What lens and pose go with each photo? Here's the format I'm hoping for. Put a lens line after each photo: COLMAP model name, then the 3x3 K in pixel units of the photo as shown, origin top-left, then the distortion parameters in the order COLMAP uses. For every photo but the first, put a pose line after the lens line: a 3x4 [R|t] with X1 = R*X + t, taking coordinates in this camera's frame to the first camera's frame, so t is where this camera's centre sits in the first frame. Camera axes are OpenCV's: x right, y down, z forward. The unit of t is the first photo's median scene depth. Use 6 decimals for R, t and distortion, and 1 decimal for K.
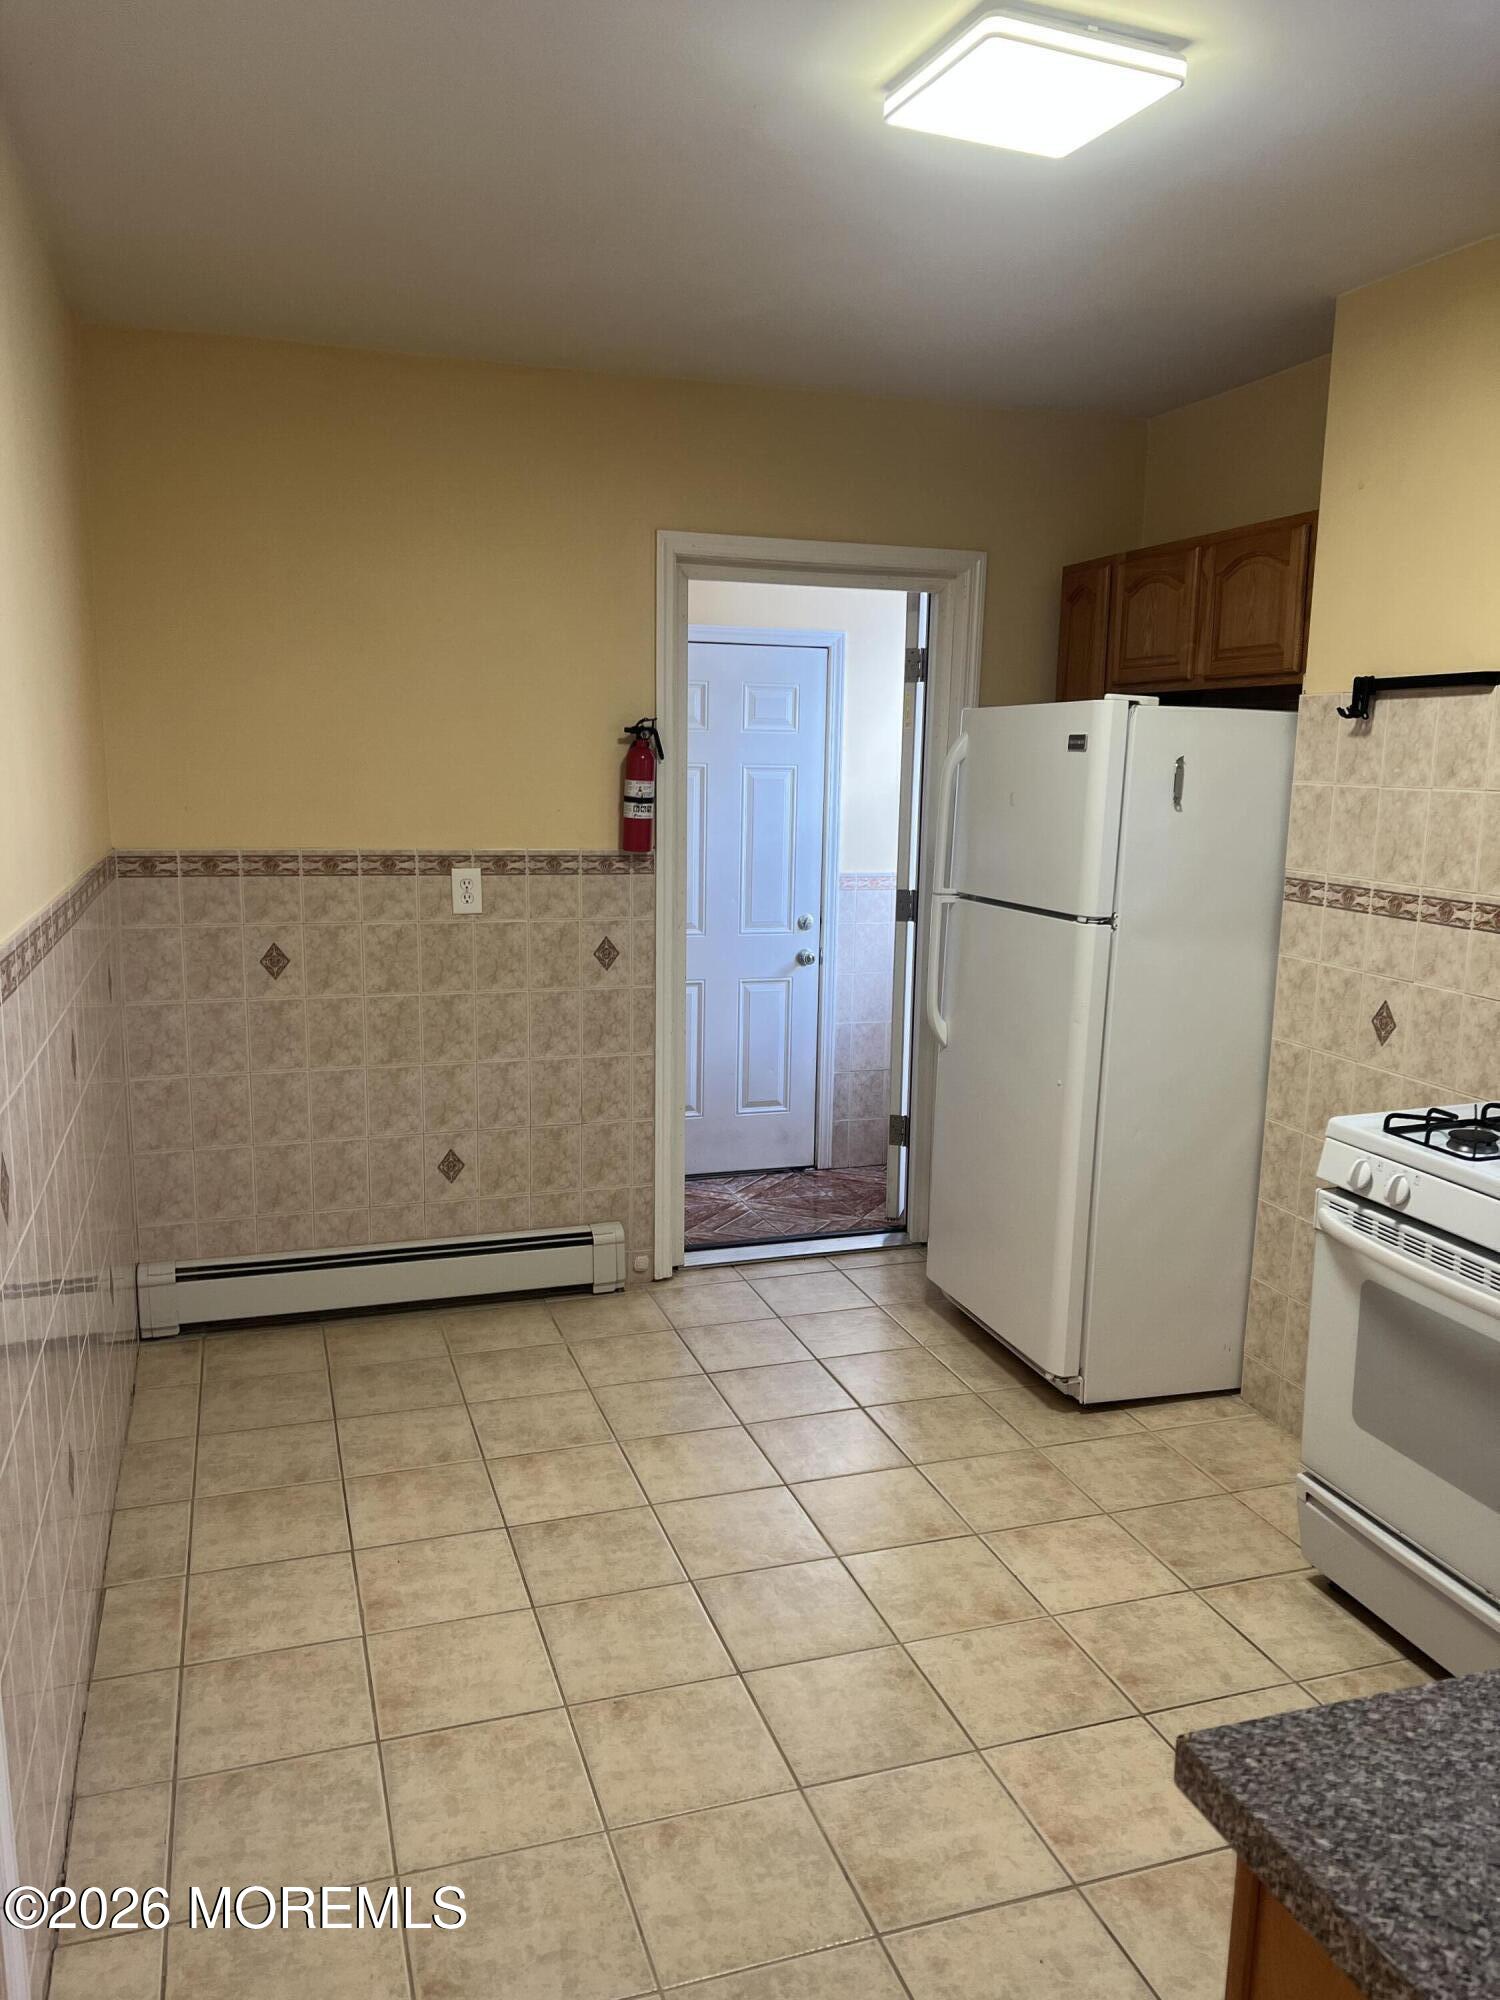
lens RADIAL K [[1480.2, 0, 748.2], [0, 1480.2, 1014.5], [0, 0, 1]] dist [0.015187, -0.004259]
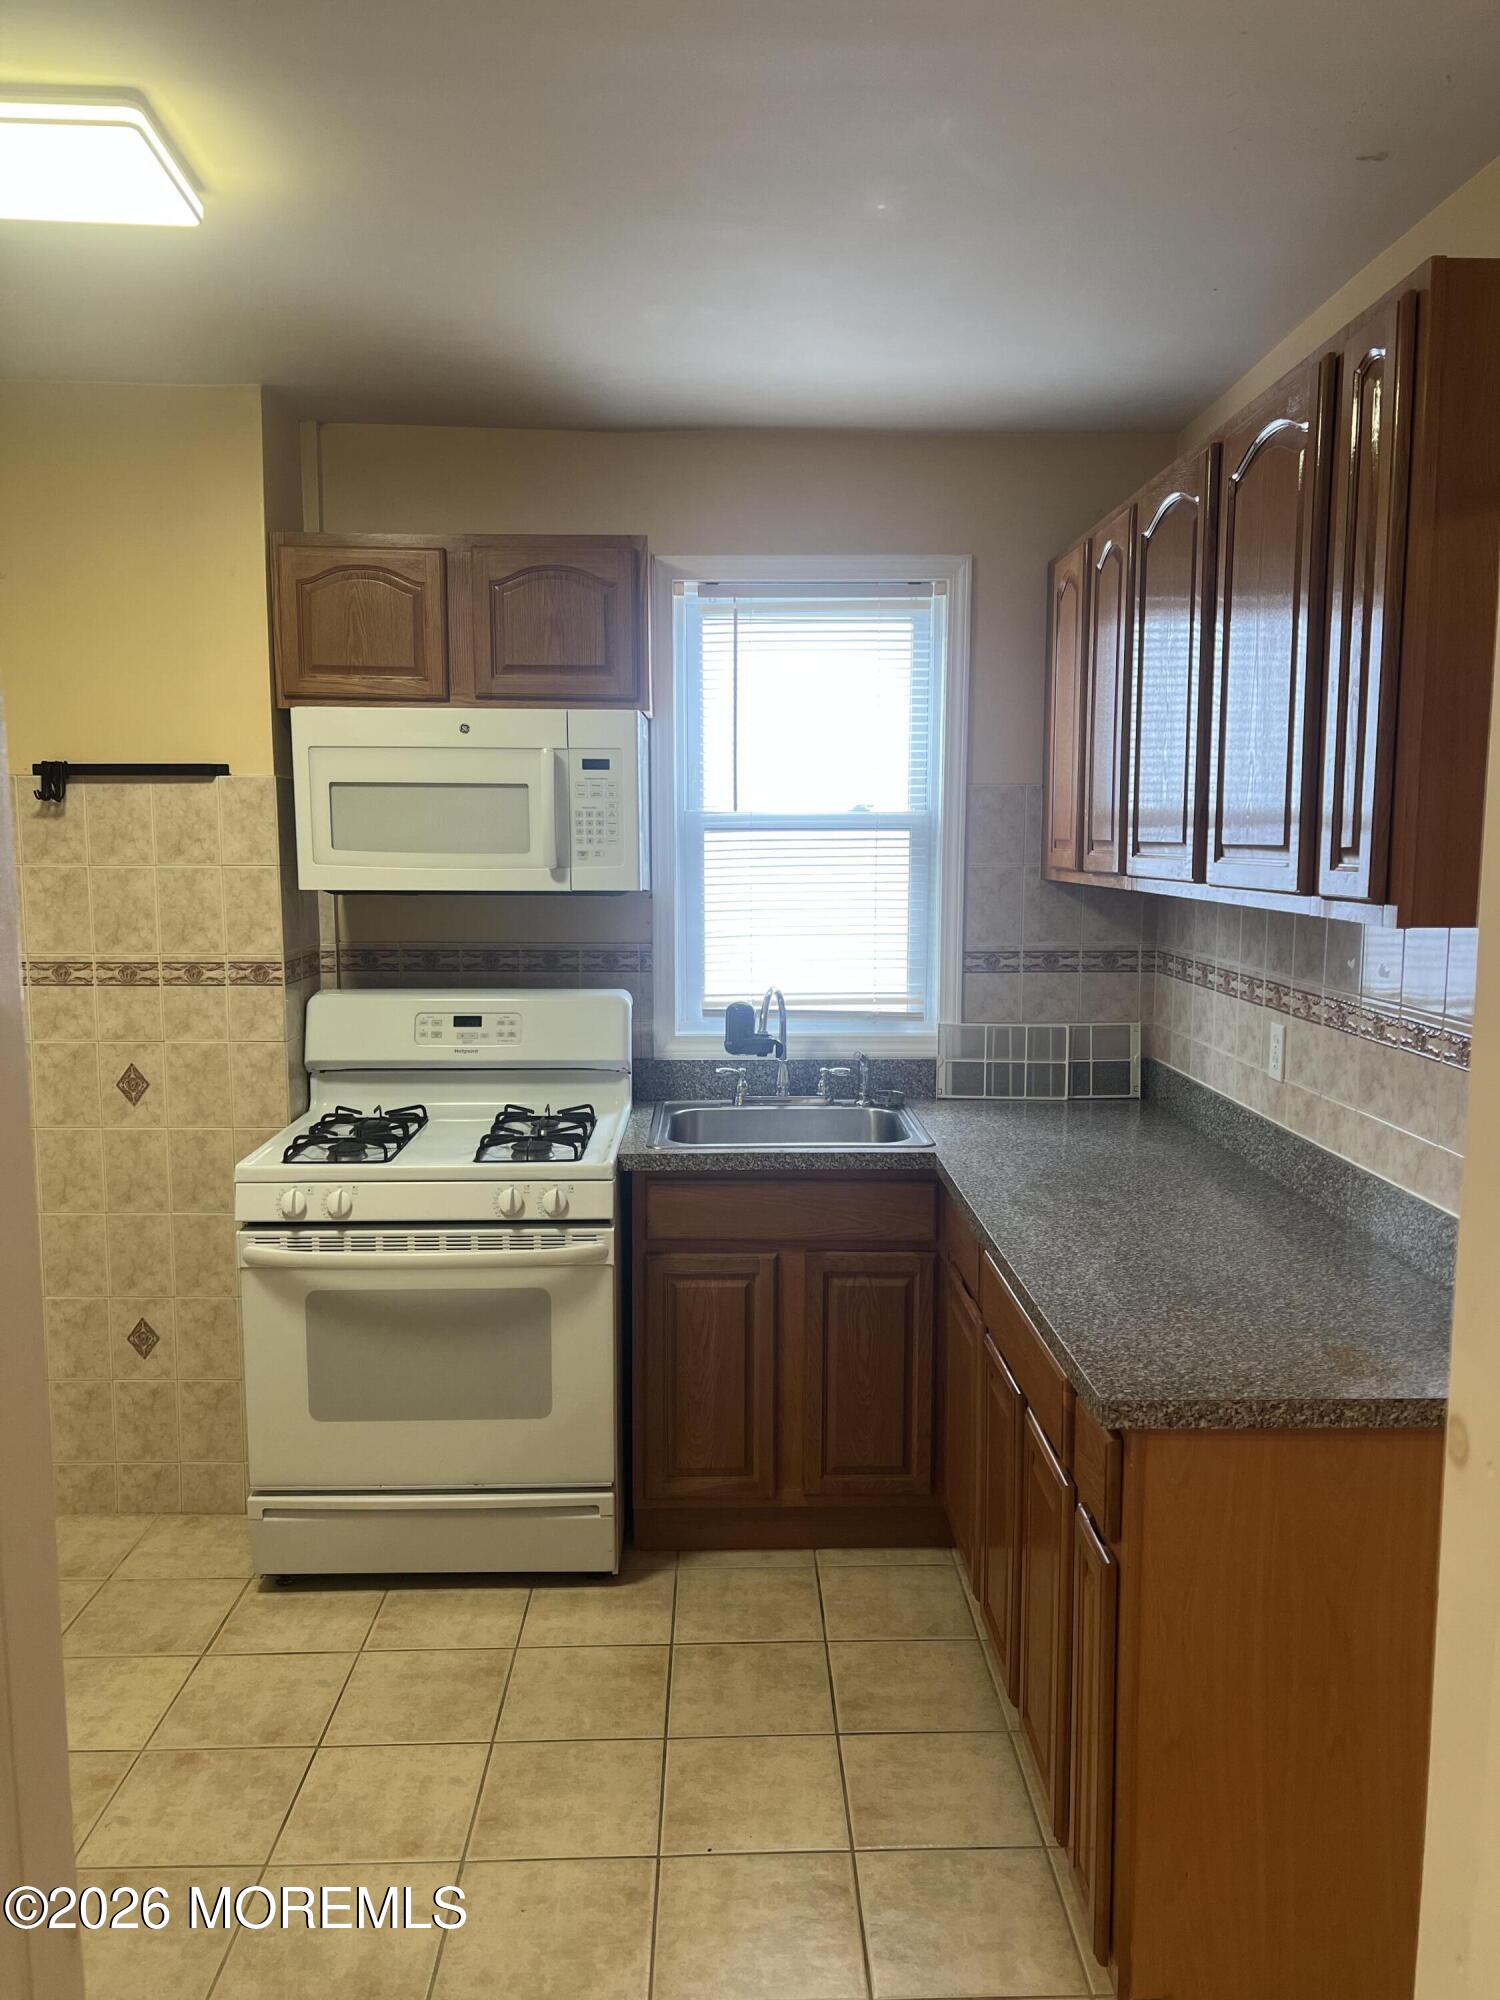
lens RADIAL K [[1480.2, 0, 748.2], [0, 1480.2, 1014.5], [0, 0, 1]] dist [0.015187, -0.004259]
pose [[0.298519, -0.129393, 0.945592, -0.474675], [0.170924, 0.981997, 0.080415, -0.057922], [-0.938974, 0.137618, 0.315261, 0.259180]]
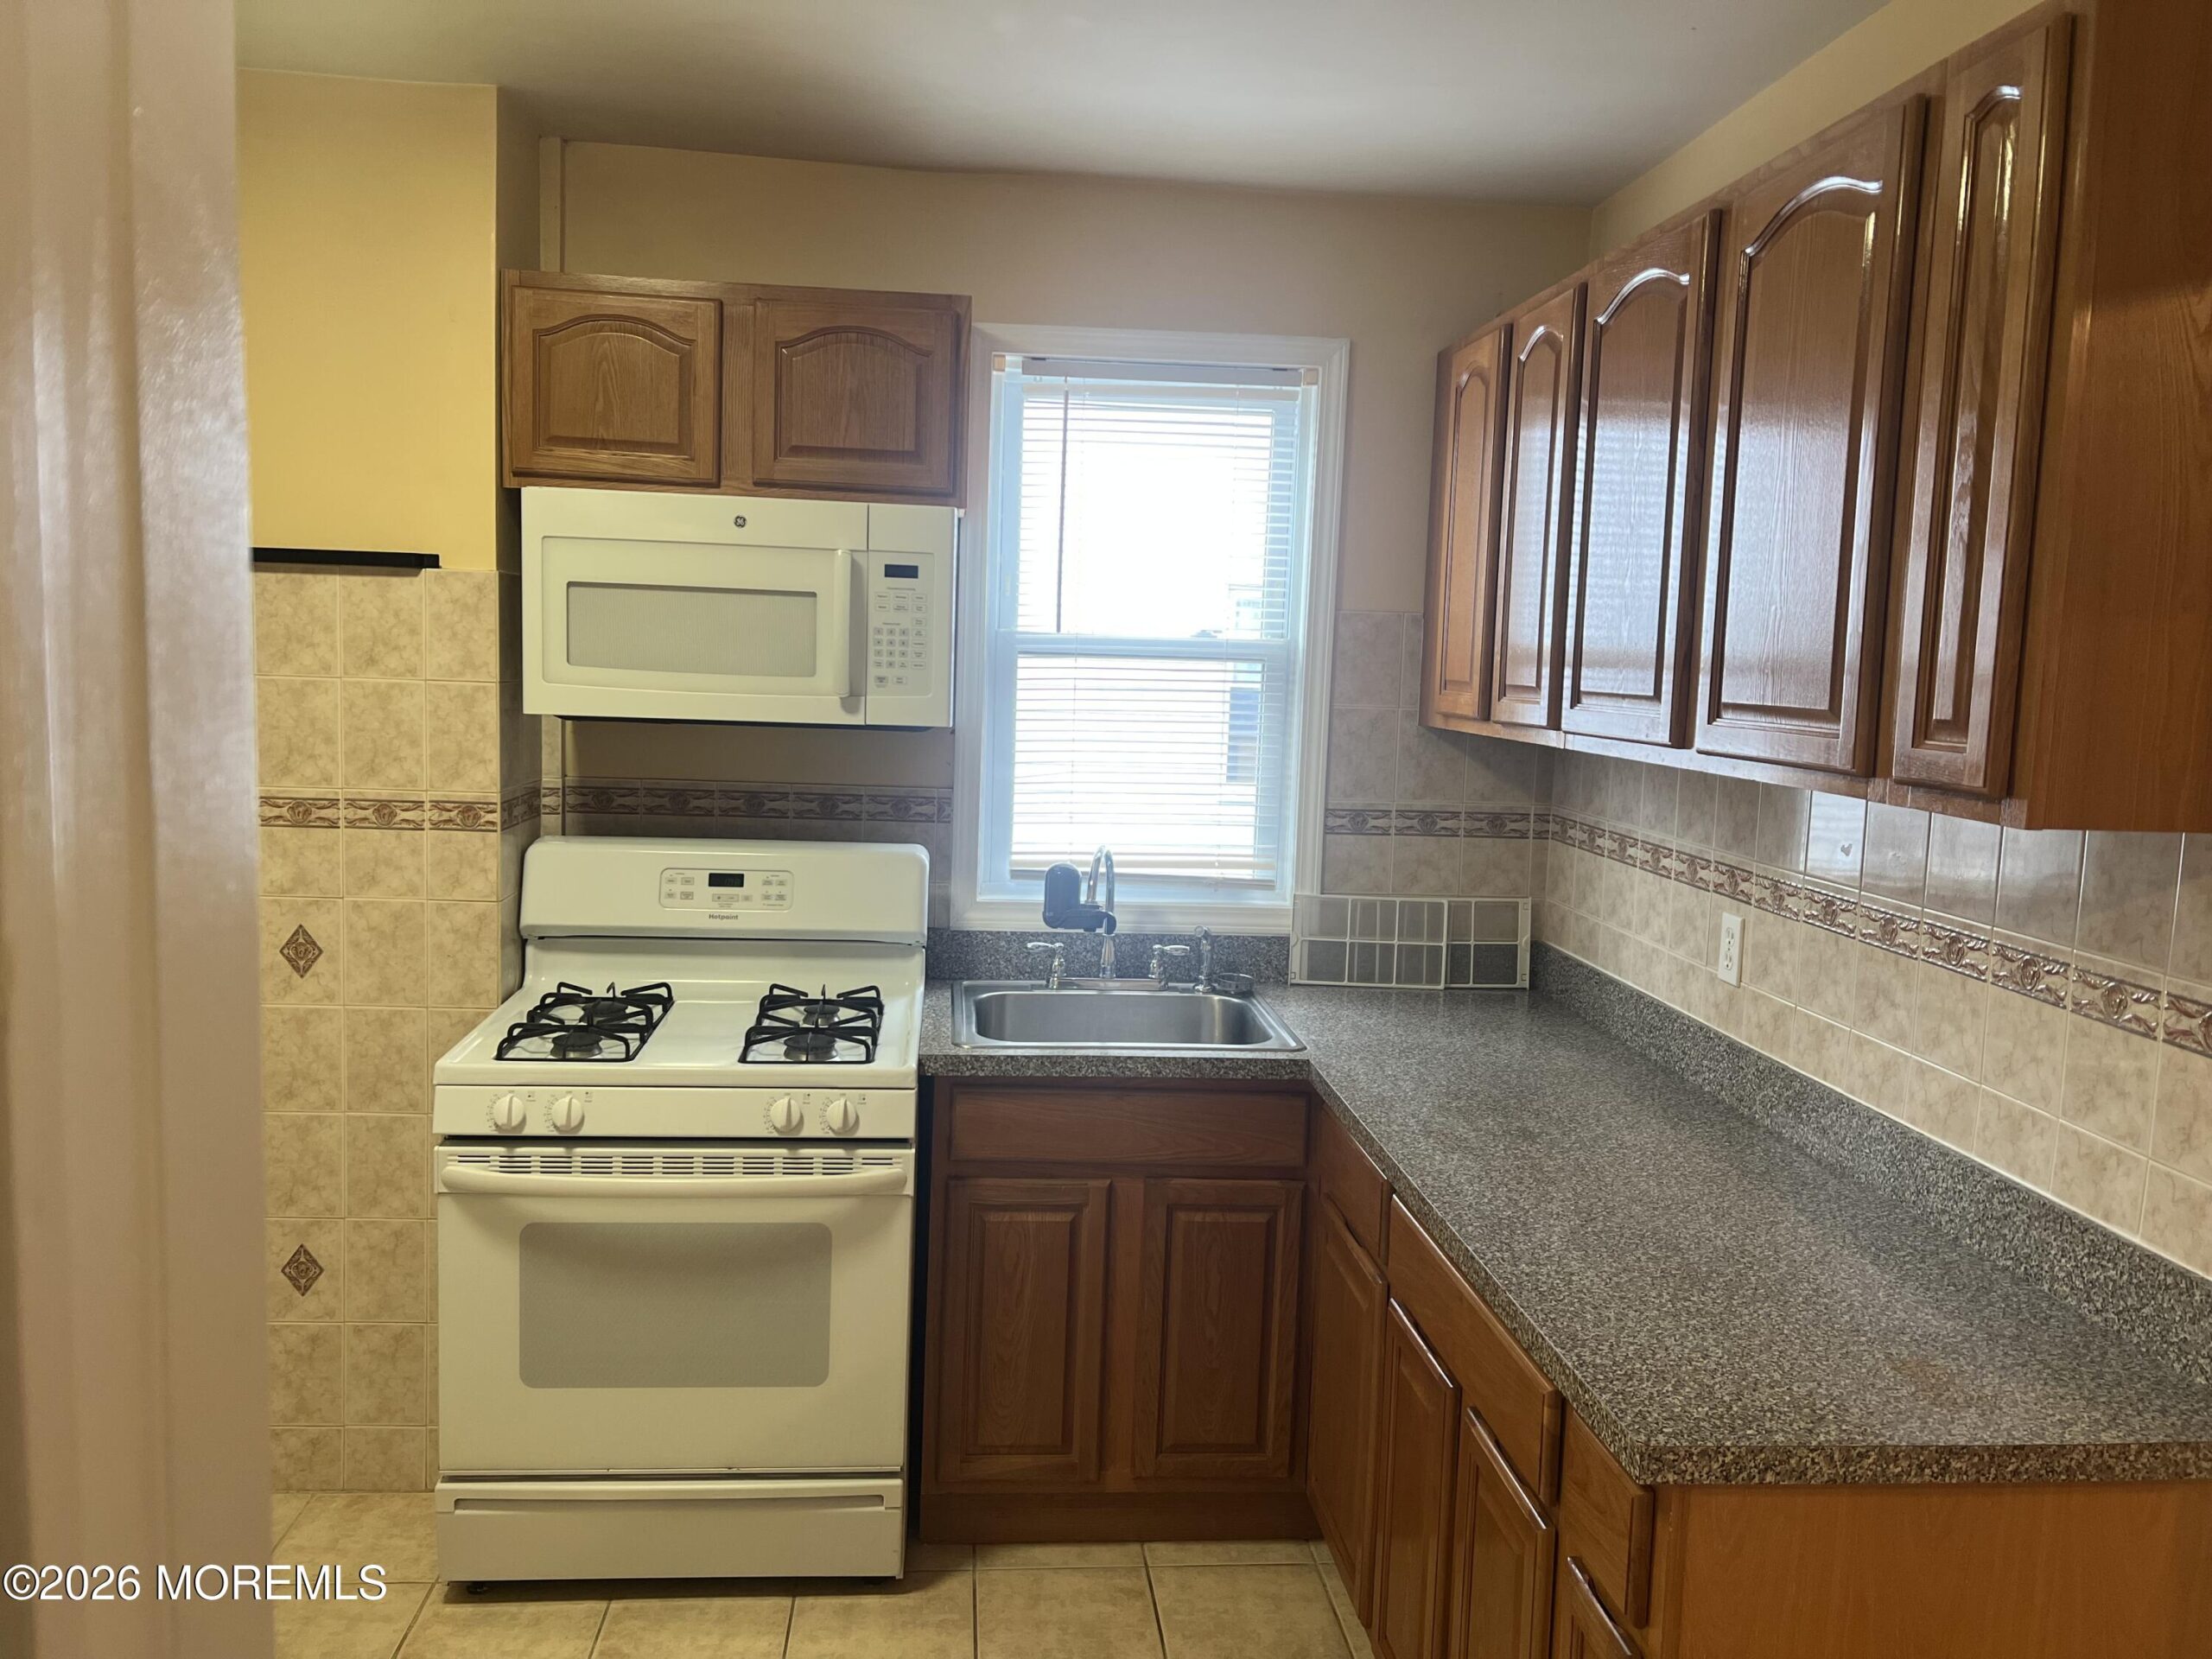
lens RADIAL K [[1650.7, 0, 1089.8], [0, 1650.7, 810.1], [0, 0, 1]] dist [0.010866, -0.018959]
pose [[0.240722, -0.099928, 0.965436, -0.395269], [0.140391, 0.987810, 0.067239, -0.079573], [-0.960387, 0.119353, 0.251817, 0.342468]]
